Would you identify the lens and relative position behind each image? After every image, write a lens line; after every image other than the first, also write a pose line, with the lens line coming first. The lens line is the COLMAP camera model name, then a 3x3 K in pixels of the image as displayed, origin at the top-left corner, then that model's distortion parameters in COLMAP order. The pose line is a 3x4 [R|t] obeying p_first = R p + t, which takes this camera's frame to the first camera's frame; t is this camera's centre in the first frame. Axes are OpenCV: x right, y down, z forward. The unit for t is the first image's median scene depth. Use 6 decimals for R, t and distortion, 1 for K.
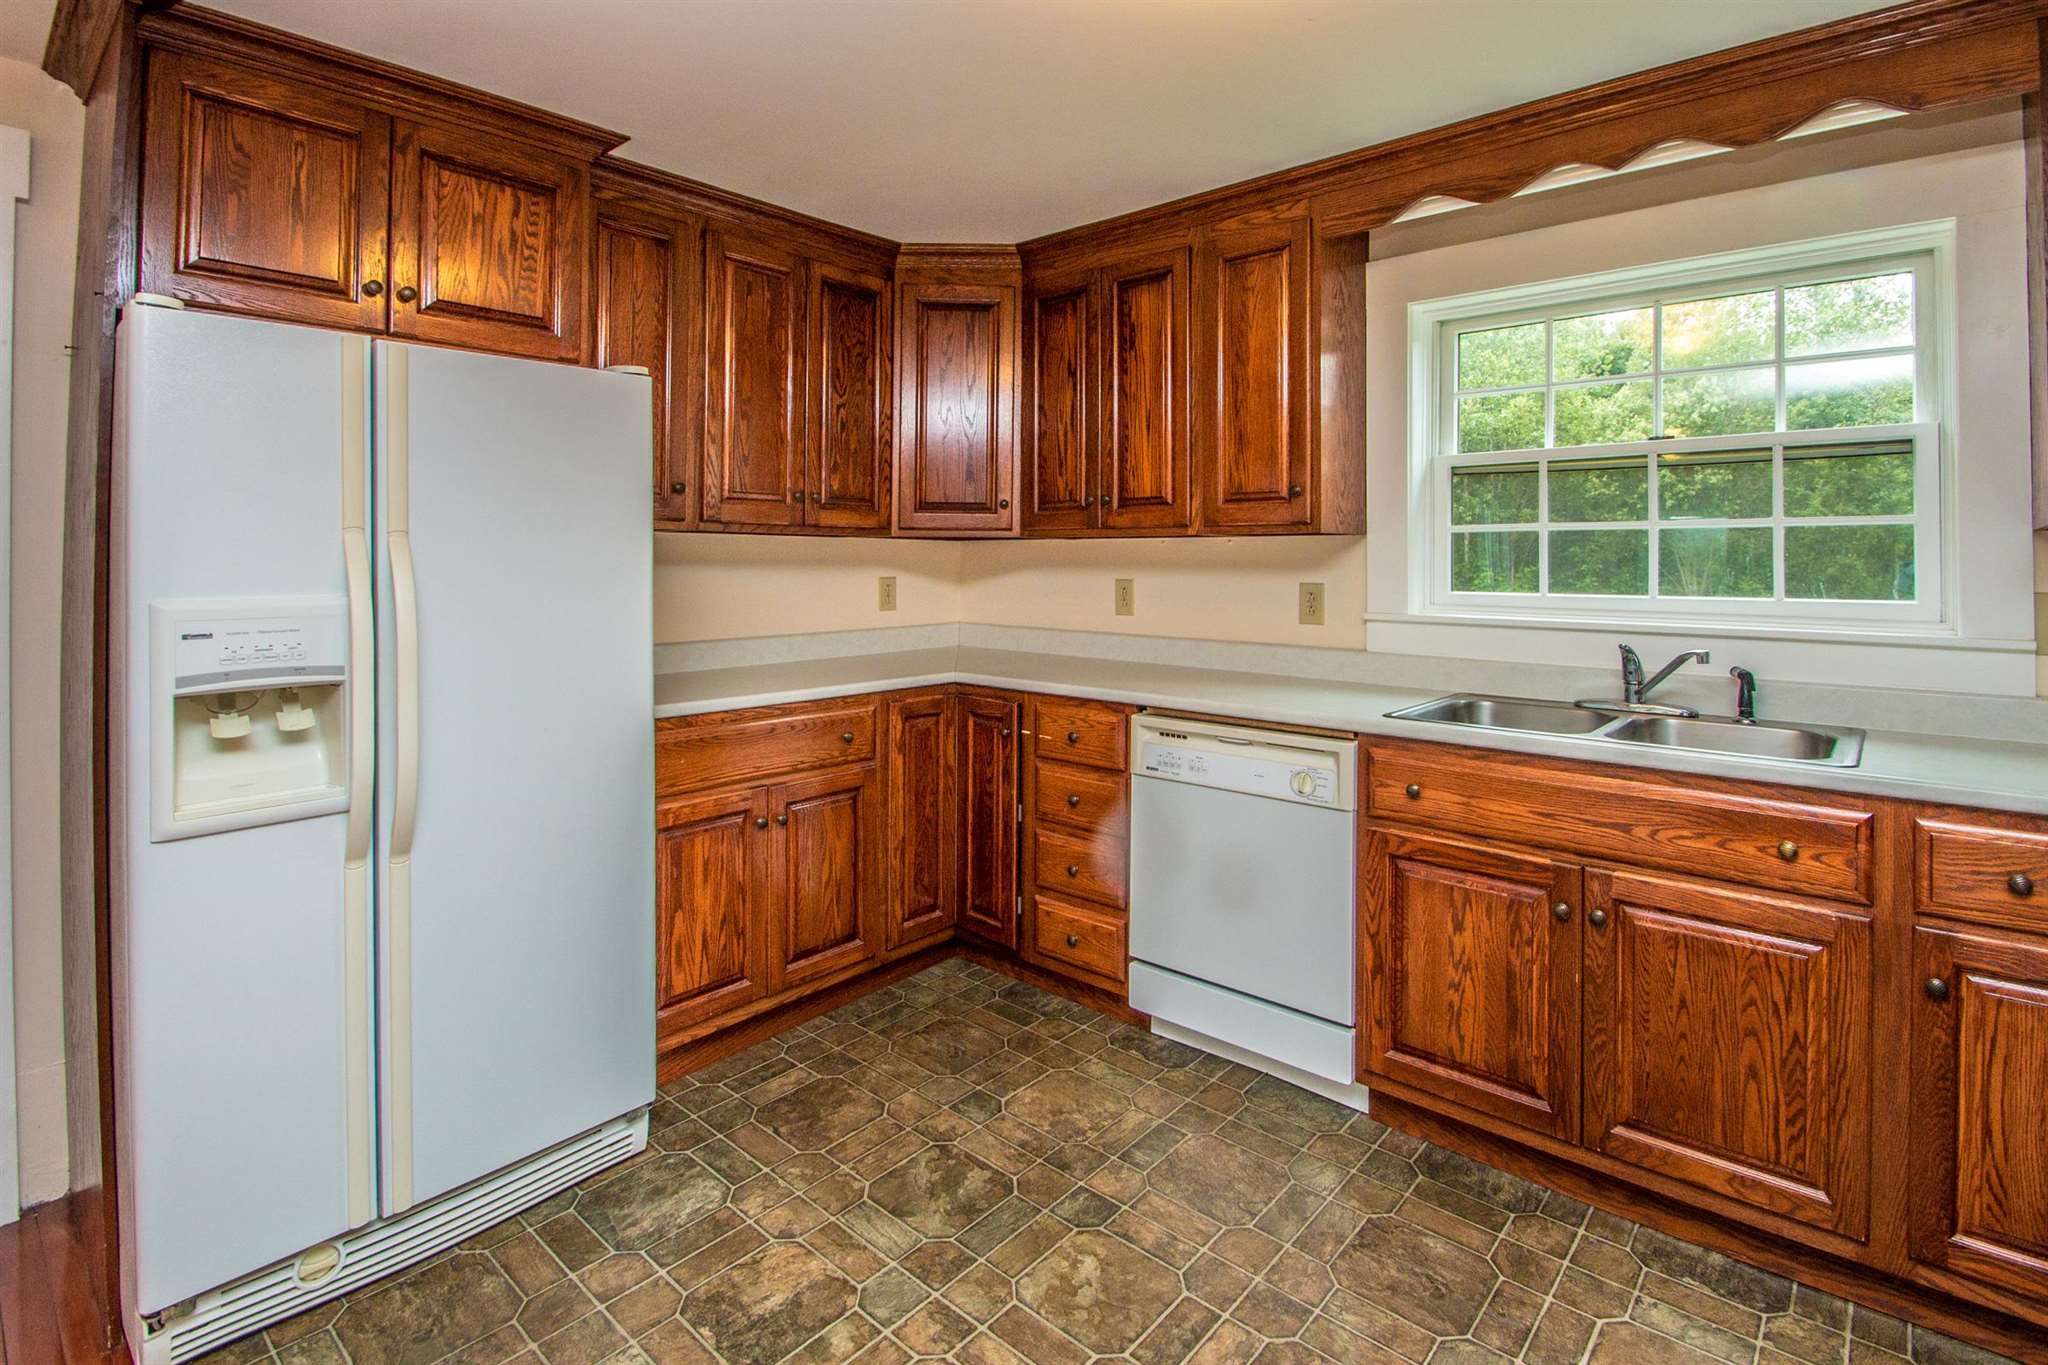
lens RADIAL K [[973.0, 0, 1052.3], [0, 973.0, 570.1], [0, 0, 1]] dist [0.003072, -0.012248]
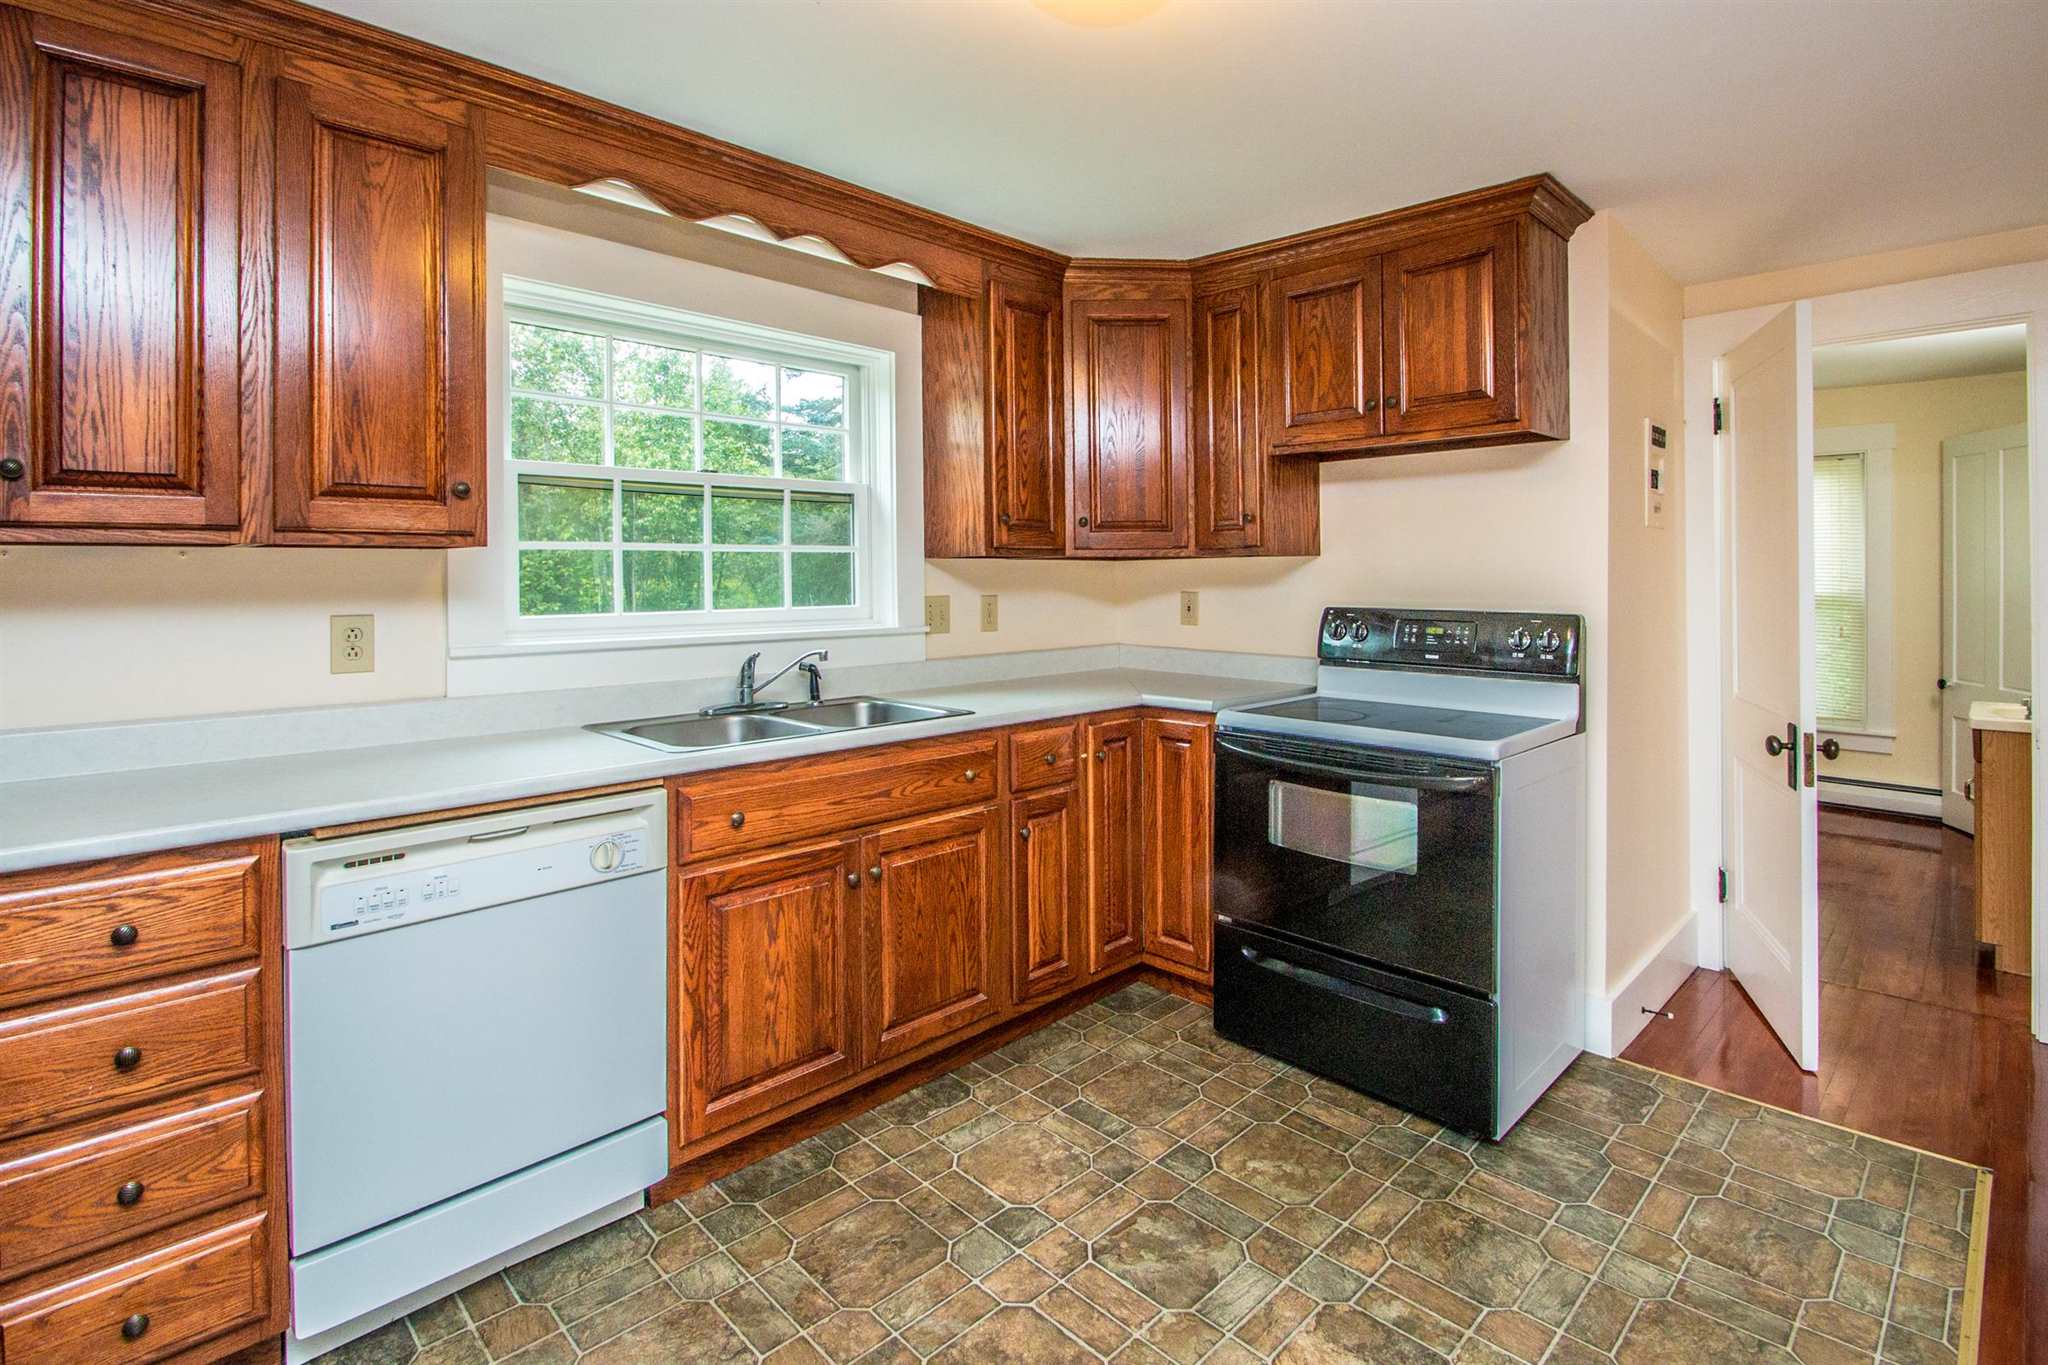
lens RADIAL K [[973.0, 0, 1014.8], [0, 973.0, 587.4], [0, 0, 1]] dist [0.003072, -0.012248]
pose [[0.096025, -0.018683, 0.995204, -0.537127], [0.012592, 0.999767, 0.017553, -0.017114], [-0.995299, 0.010846, 0.096238, 0.598143]]
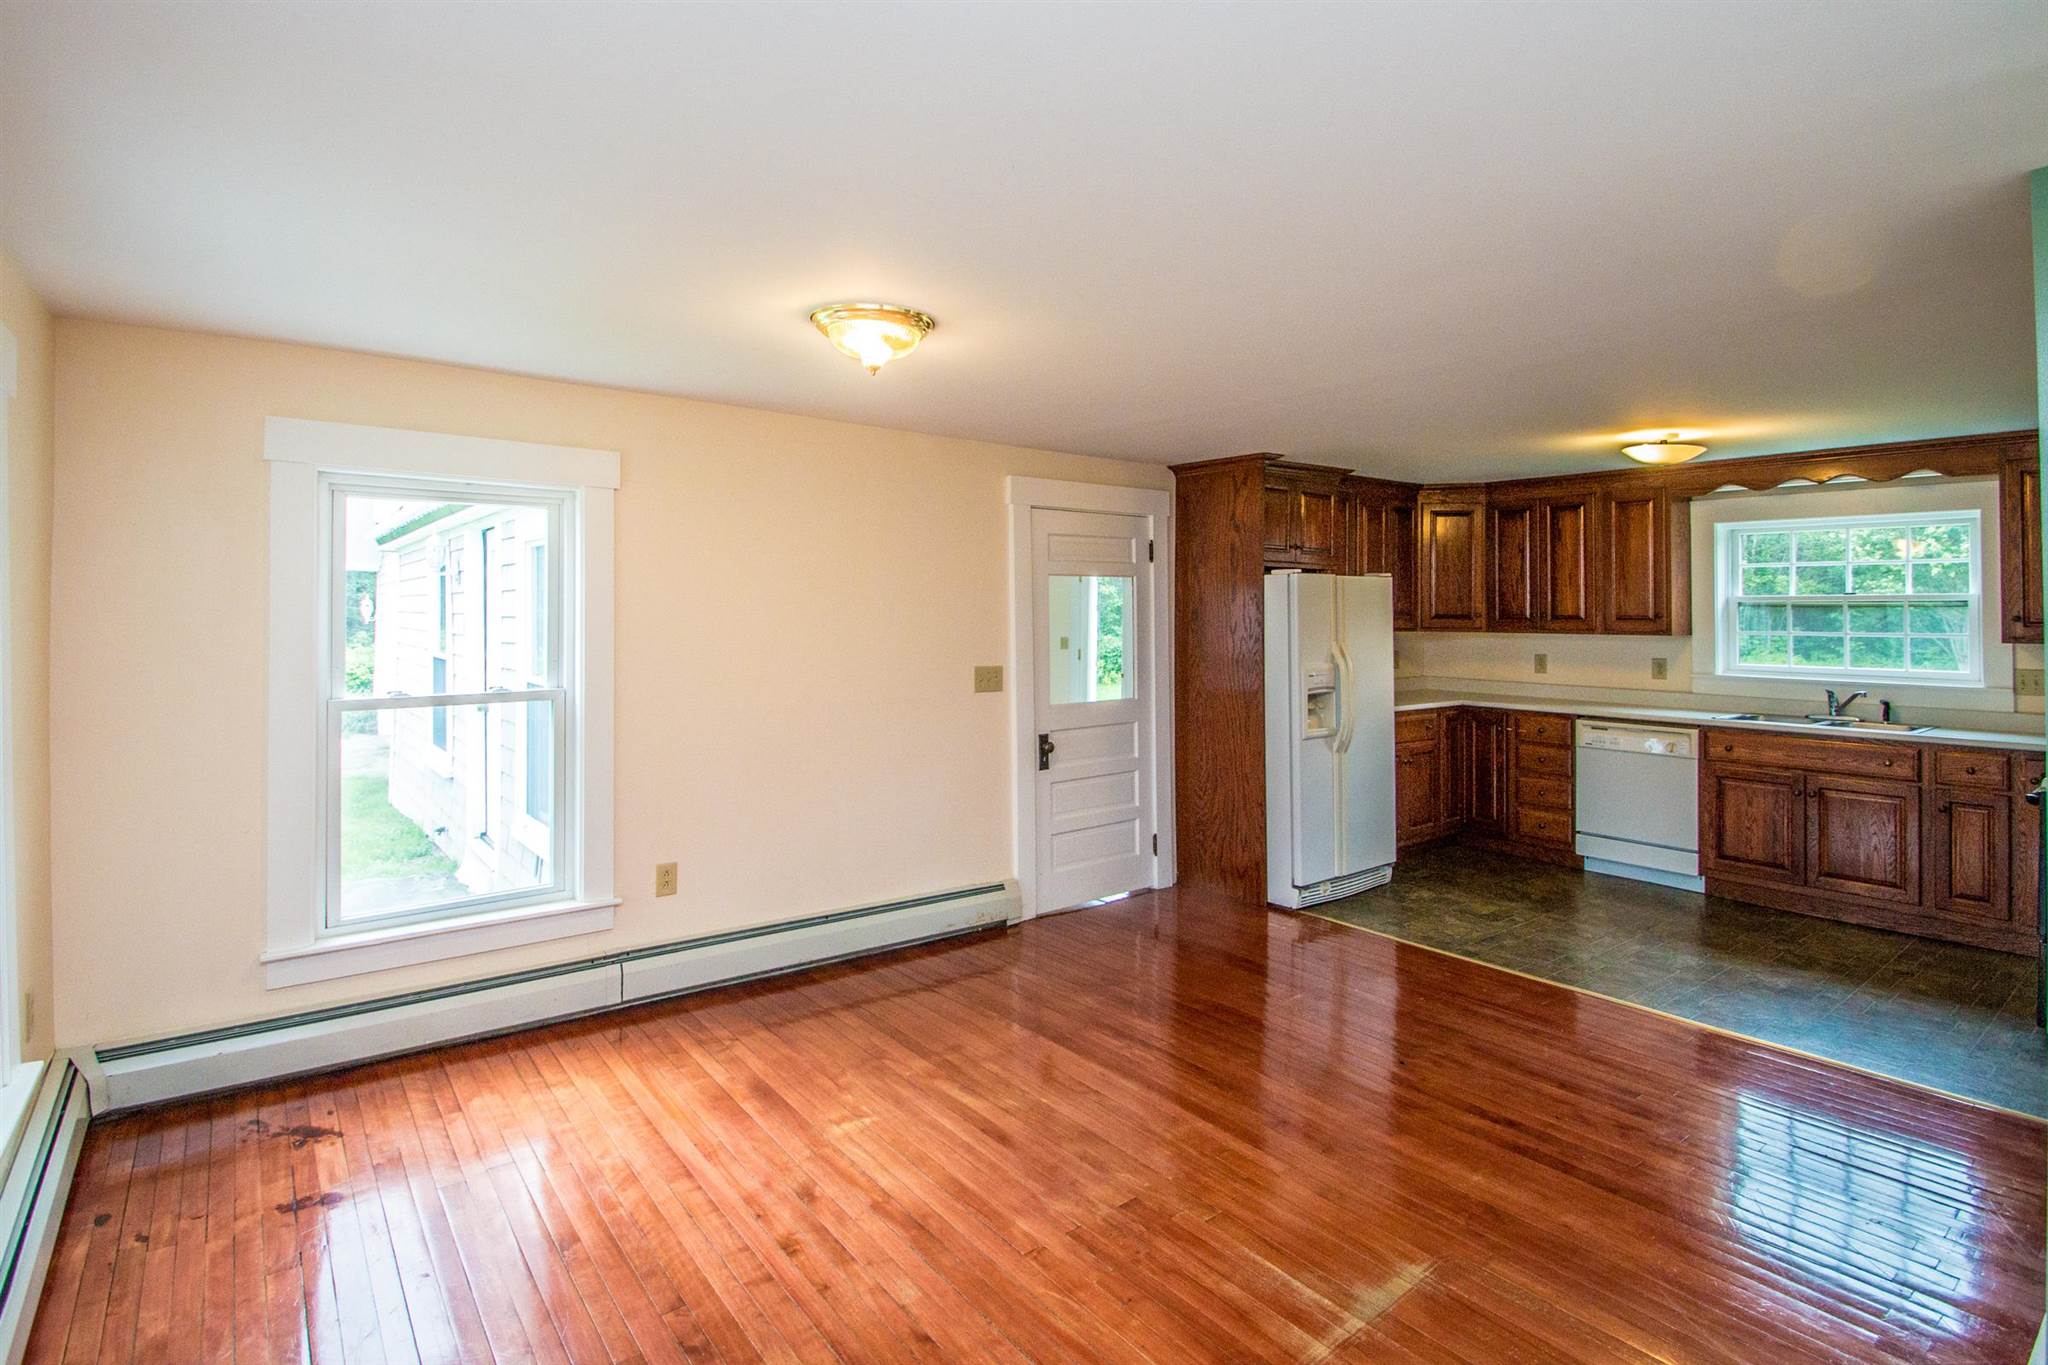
lens RADIAL K [[973.0, 0, 1031.2], [0, 973.0, 608.5], [0, 0, 1]] dist [0.003072, -0.012248]
pose [[0.978069, -0.002159, -0.208269, -0.772664], [-0.000902, 0.999893, -0.014597, -0.077275], [0.208278, 0.014465, 0.977963, -1.625824]]
